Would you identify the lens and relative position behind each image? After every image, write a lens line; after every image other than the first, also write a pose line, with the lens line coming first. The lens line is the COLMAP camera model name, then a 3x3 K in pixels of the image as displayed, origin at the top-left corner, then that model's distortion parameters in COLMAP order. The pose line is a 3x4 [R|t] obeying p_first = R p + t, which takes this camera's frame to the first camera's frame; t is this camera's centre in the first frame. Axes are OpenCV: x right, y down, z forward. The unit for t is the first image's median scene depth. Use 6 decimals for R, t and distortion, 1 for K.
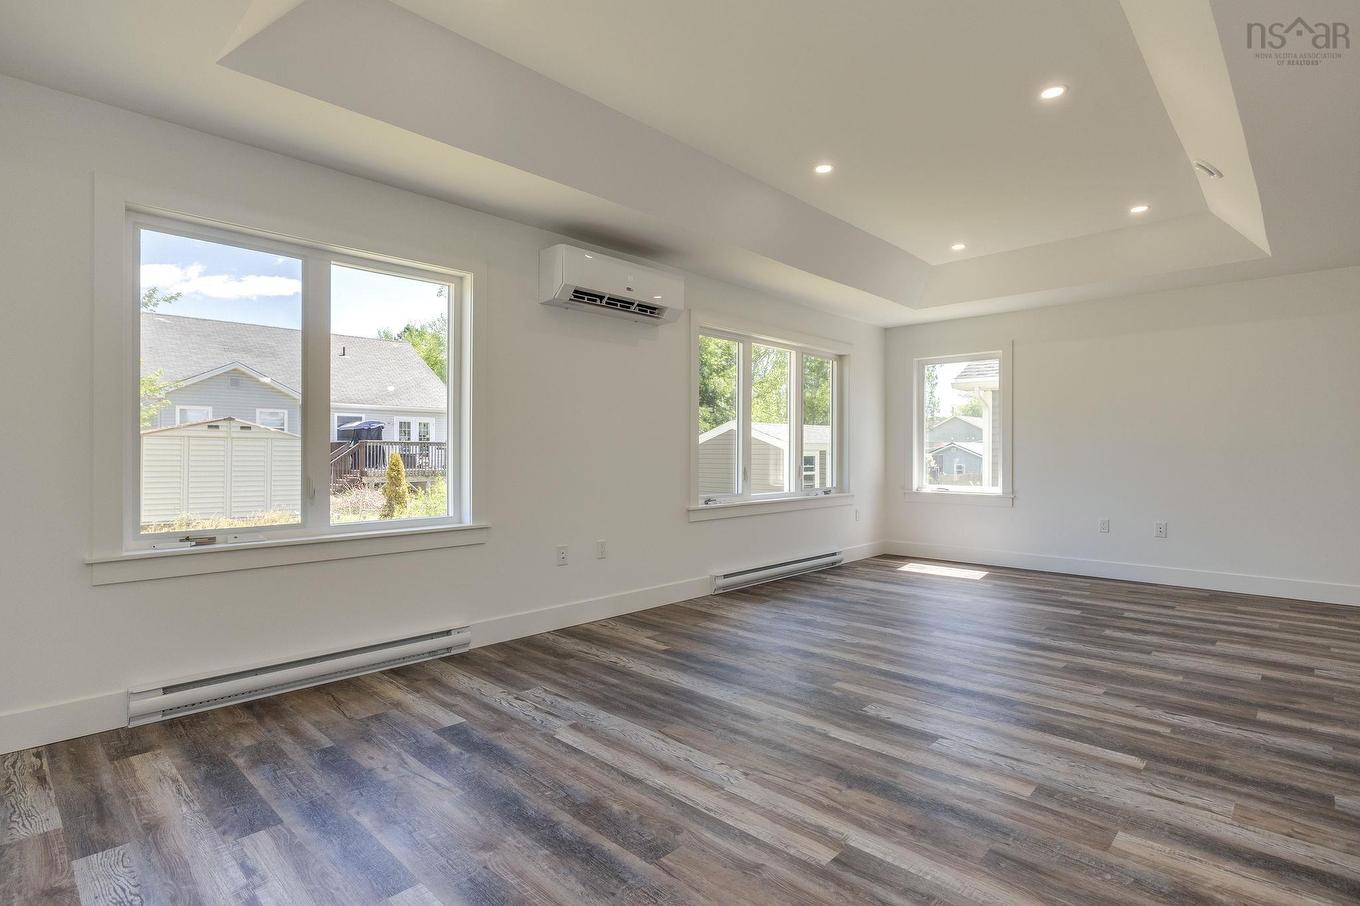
lens RADIAL K [[671.7, 0, 678.4], [0, 671.7, 448.0], [0, 0, 1]] dist [-0.004133, 0.003153]
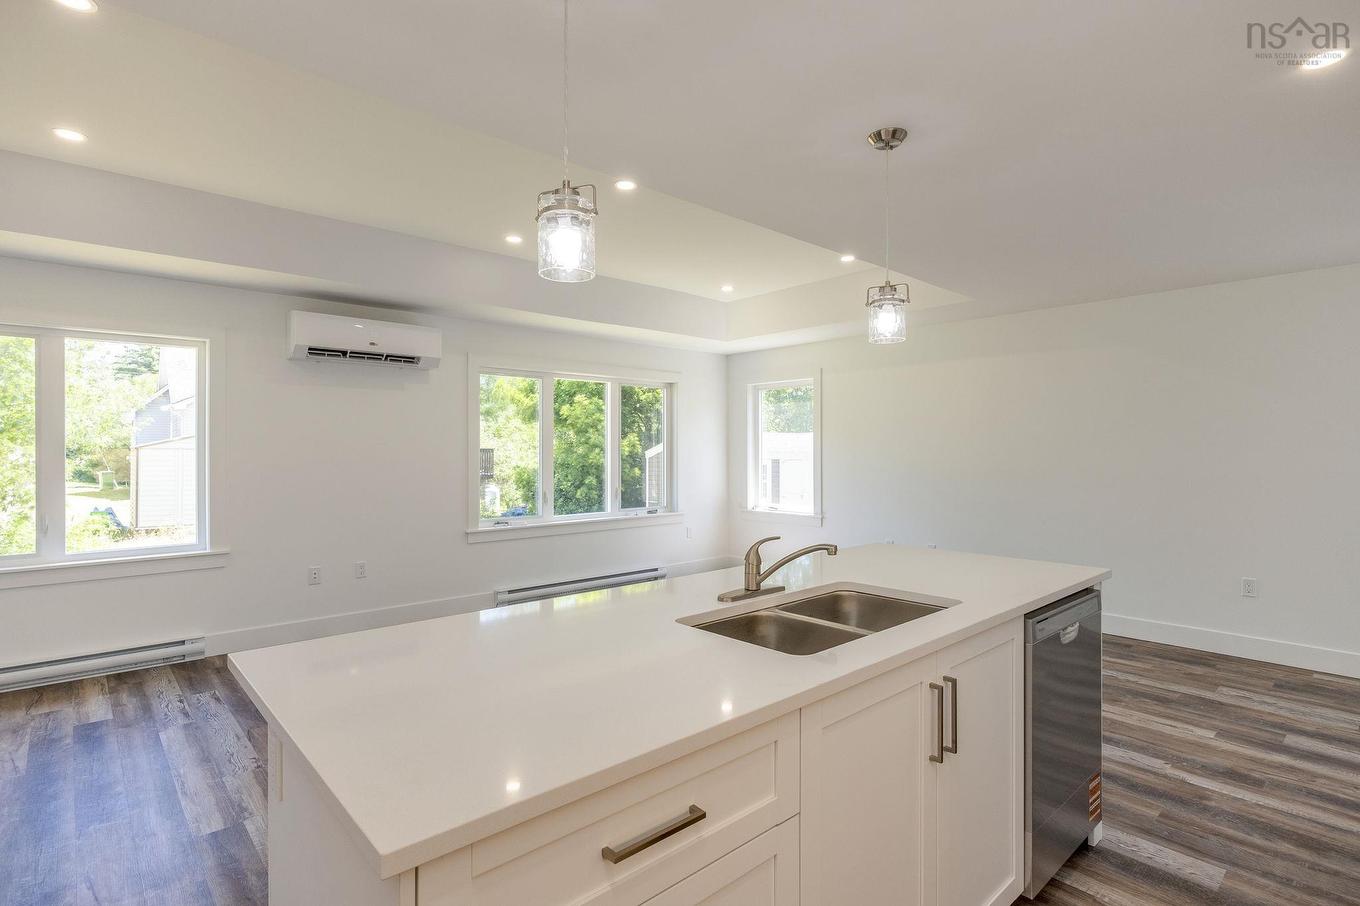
lens RADIAL K [[671.7, 0, 676.6], [0, 671.7, 450.6], [0, 0, 1]] dist [-0.004133, 0.003153]
pose [[0.997263, -0.003773, -0.073834, 0.737651], [0.004238, 0.999972, 0.006144, -0.082957], [0.073809, -0.006441, 0.997252, -0.142672]]
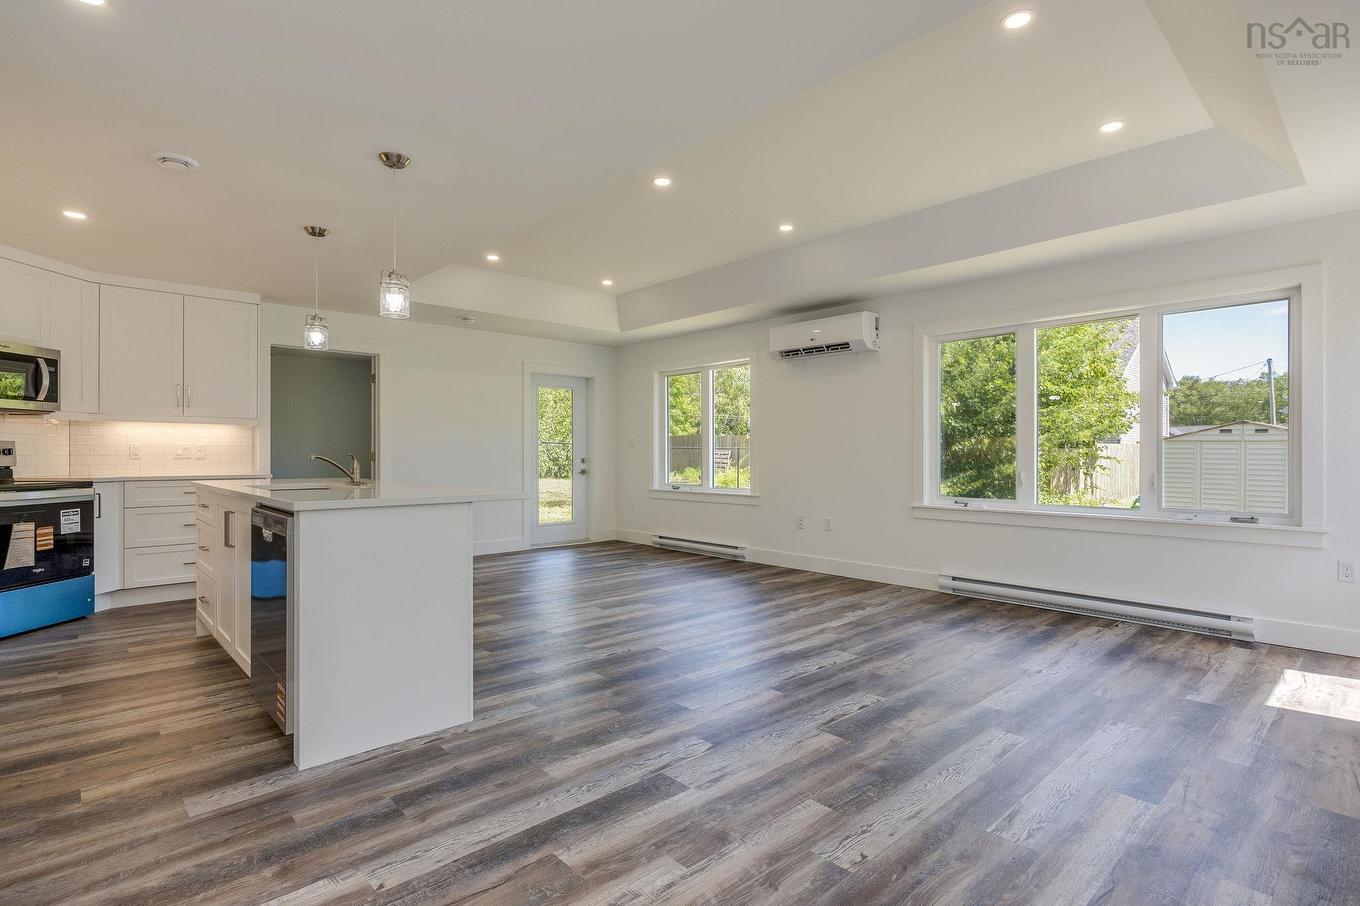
lens RADIAL K [[671.7, 0, 679.9], [0, 671.7, 454.4], [0, 0, 1]] dist [-0.004133, 0.003153]
pose [[-0.063617, -0.001513, -0.997973, 1.900000], [0.005882, 0.999981, -0.001891, 0.009110], [0.997957, -0.005990, -0.063606, 1.137158]]
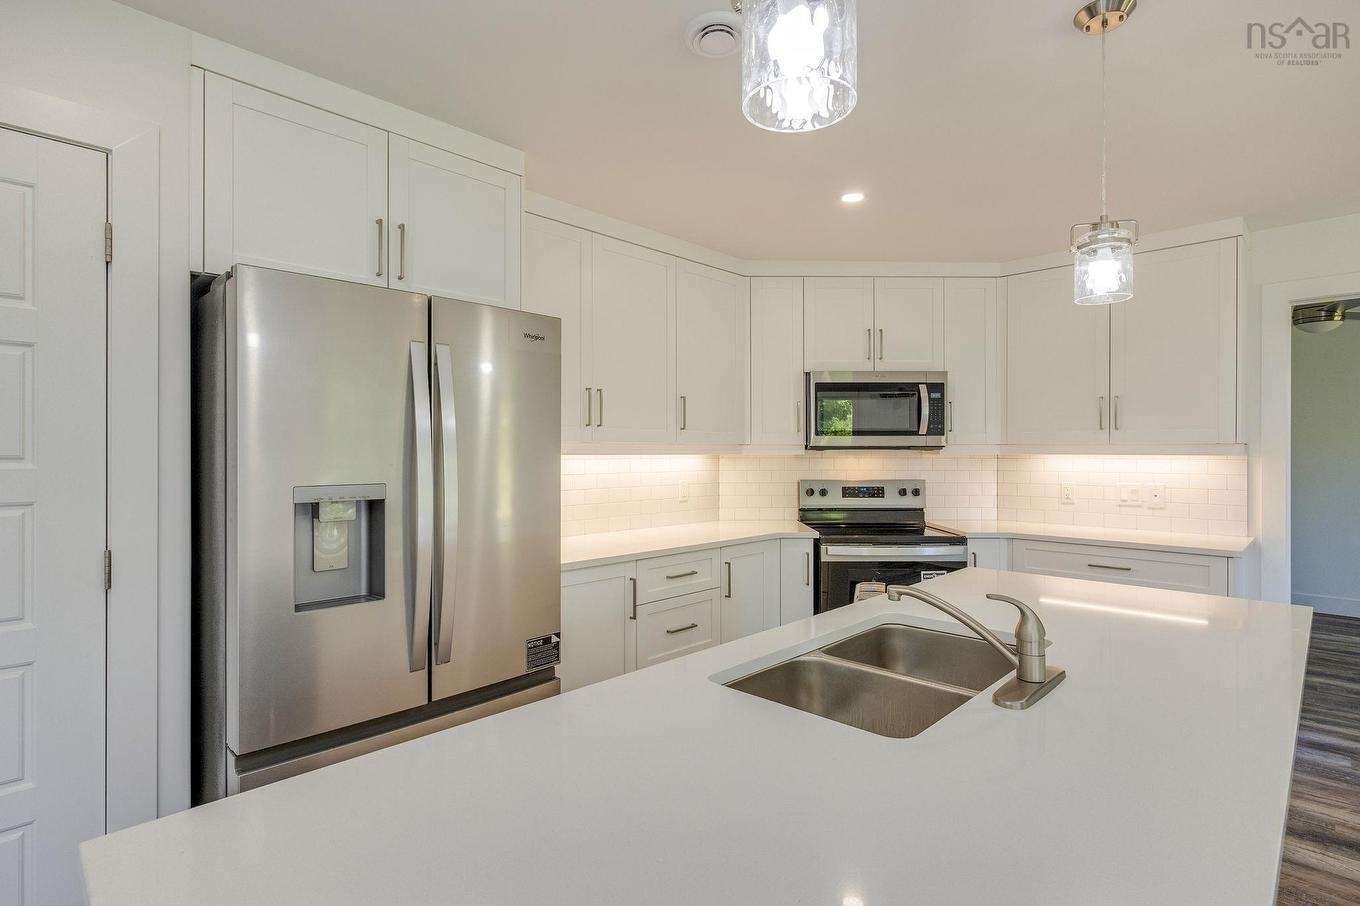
lens RADIAL K [[671.7, 0, 675.4], [0, 671.7, 451.8], [0, 0, 1]] dist [-0.004133, 0.003153]
pose [[-0.999877, -0.003420, 0.015323, 0.964318], [-0.003534, 0.999967, -0.007371, -0.076908], [-0.015297, -0.007424, -0.999855, 0.889097]]
